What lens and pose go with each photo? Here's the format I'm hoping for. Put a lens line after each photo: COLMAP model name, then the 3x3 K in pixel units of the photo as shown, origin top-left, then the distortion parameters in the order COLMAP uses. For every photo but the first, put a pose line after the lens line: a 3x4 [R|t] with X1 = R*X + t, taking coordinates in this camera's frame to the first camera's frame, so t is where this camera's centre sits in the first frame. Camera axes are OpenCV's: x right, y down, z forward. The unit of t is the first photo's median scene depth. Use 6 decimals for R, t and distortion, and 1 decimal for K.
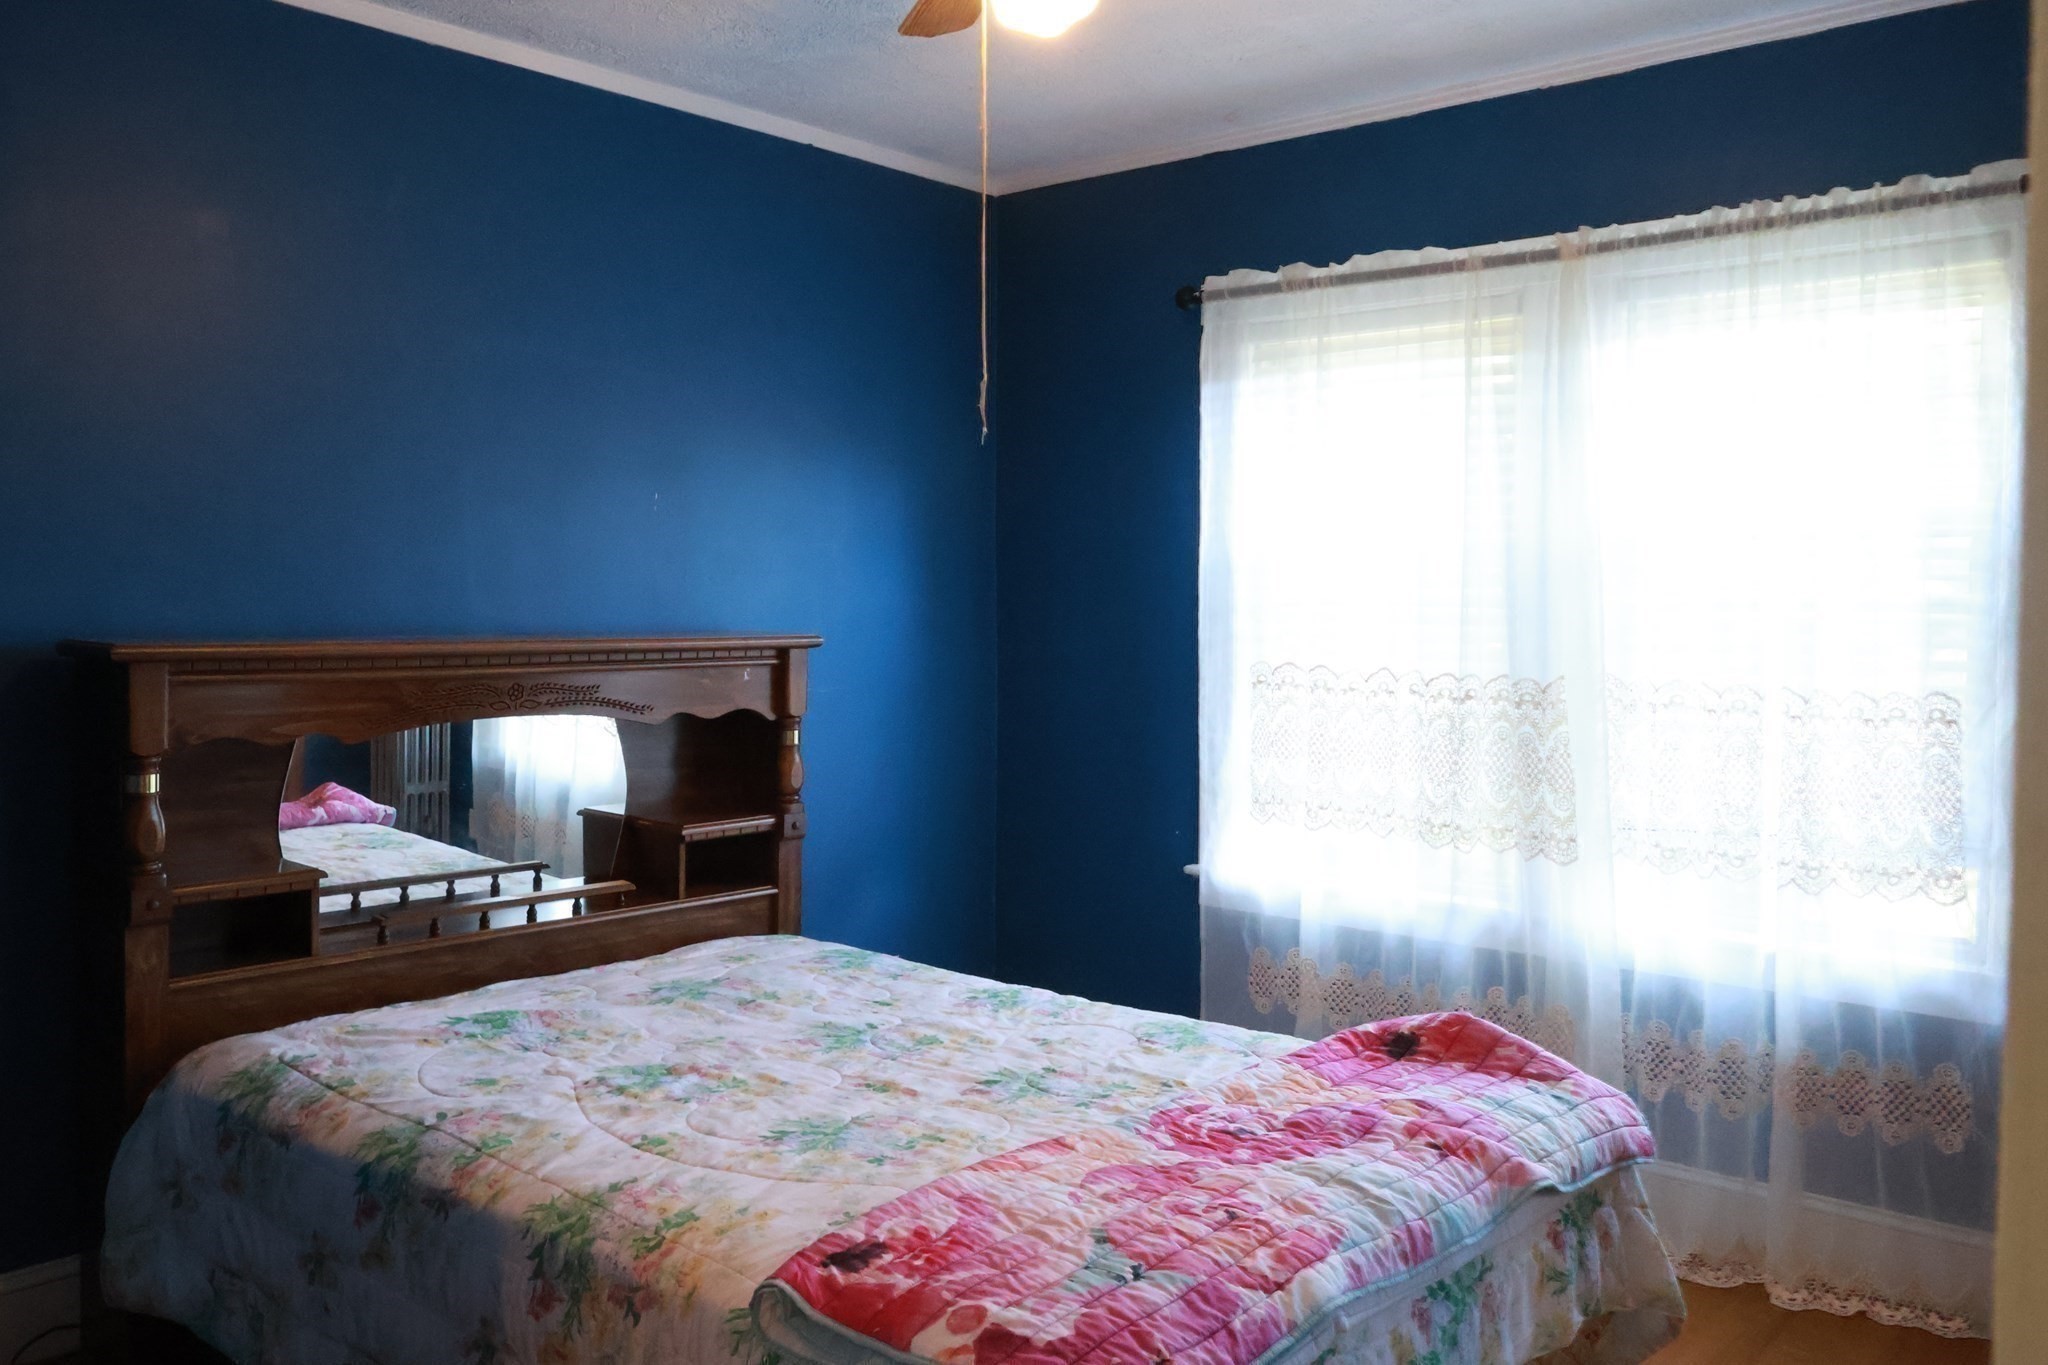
lens RADIAL K [[1681.4, 0, 1024.0], [0, 1681.4, 682.5], [0, 0, 1]] dist [0.001275, 0.003809]
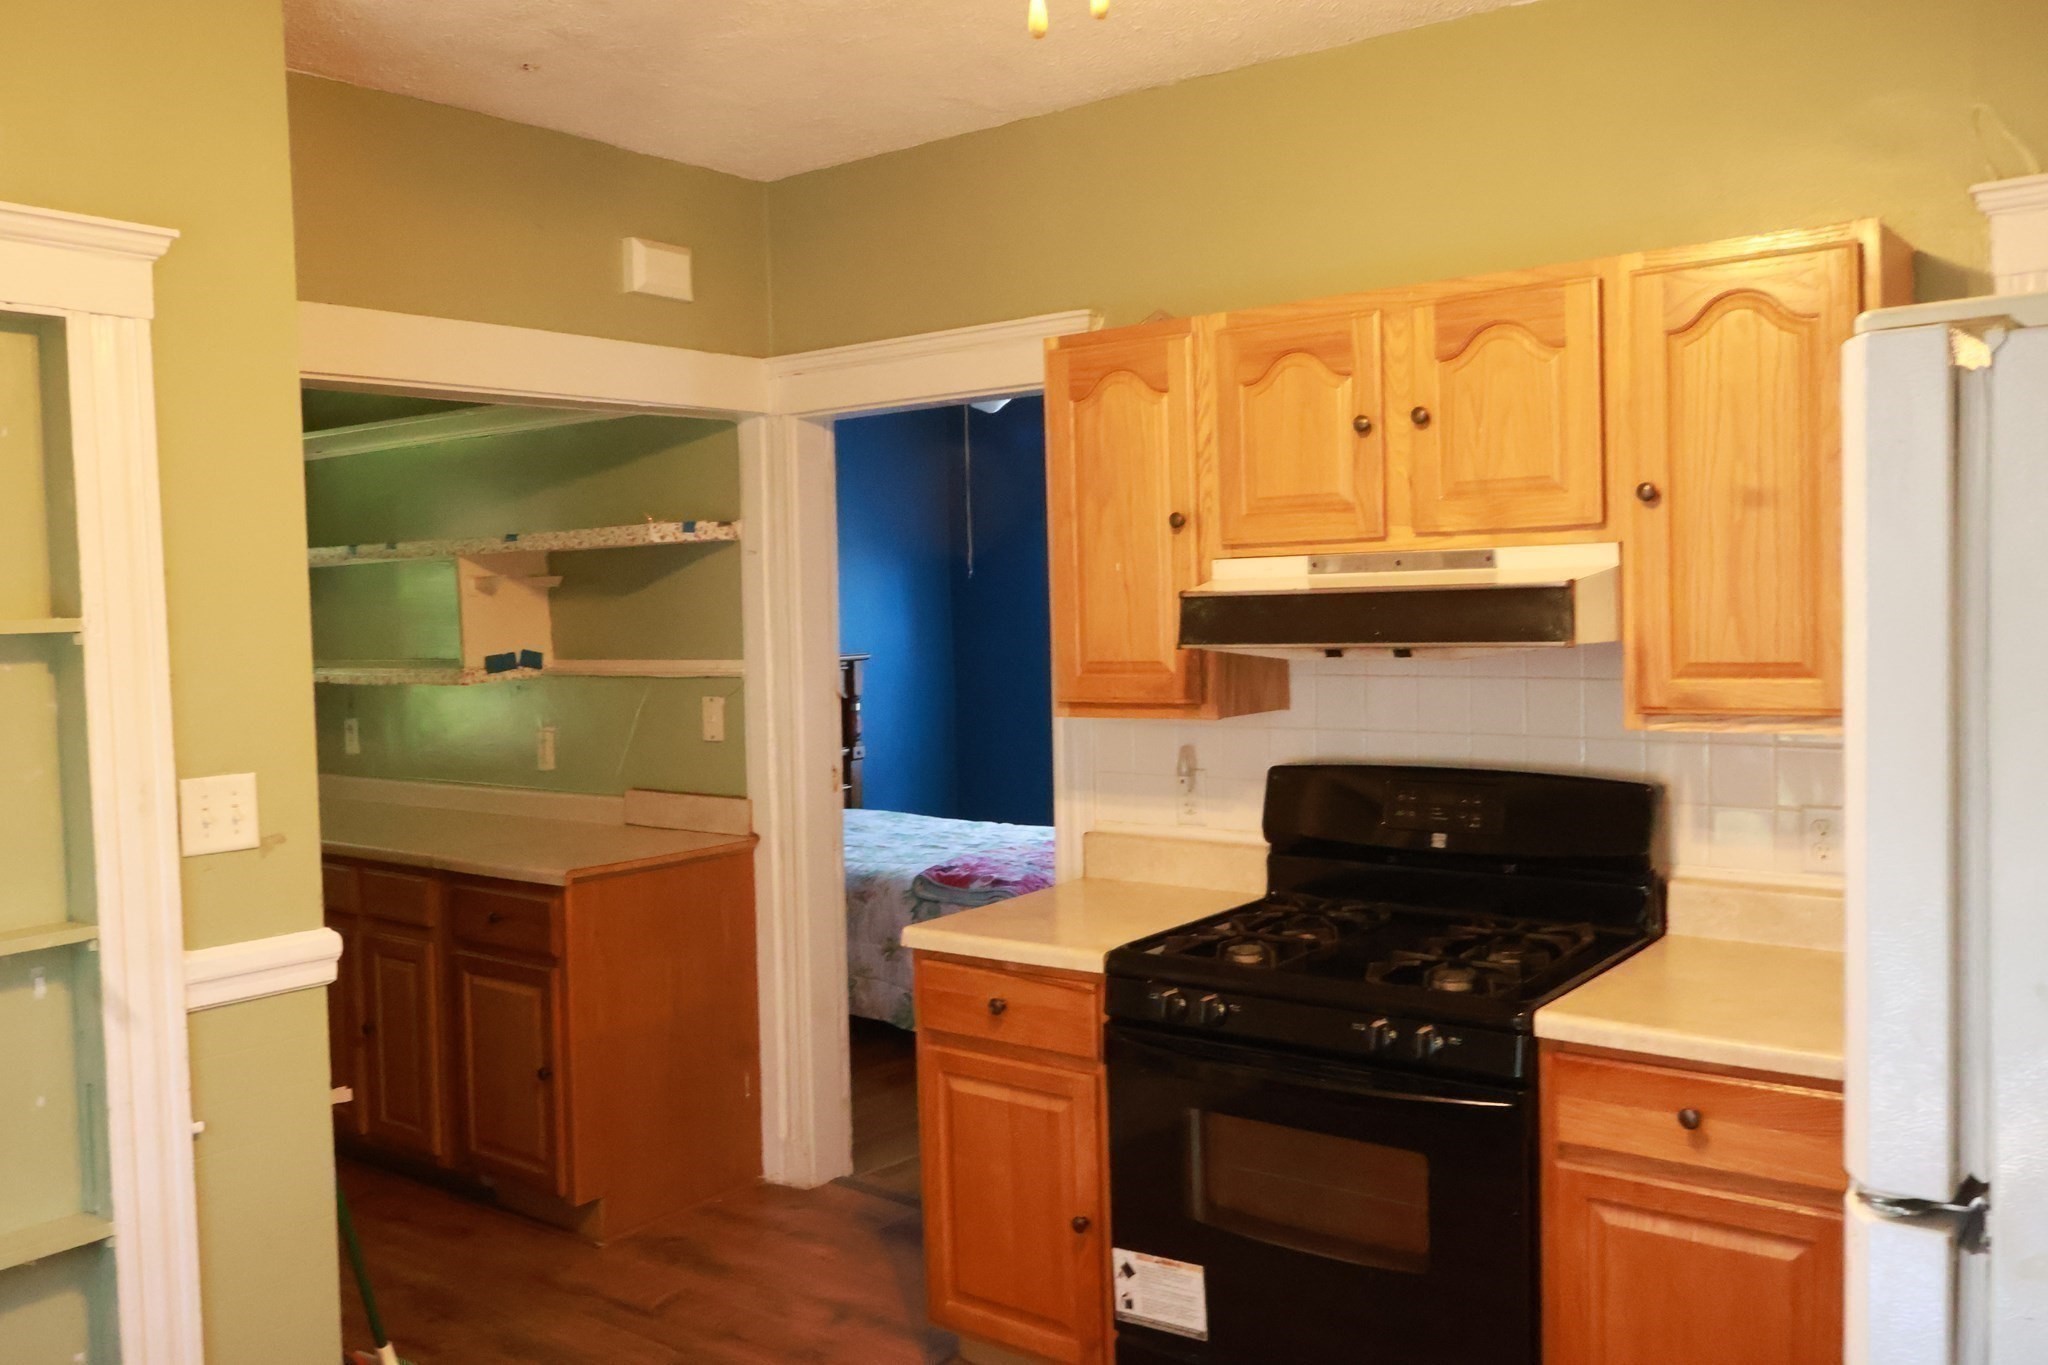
lens RADIAL K [[1681.4, 0, 1024.0], [0, 1681.4, 682.5], [0, 0, 1]] dist [0.001275, 0.003809]
pose [[0.997437, -0.031118, 0.064432, -0.110477], [0.030967, 0.999515, 0.003335, 0.006749], [-0.064504, -0.001331, 0.997917, -1.494088]]
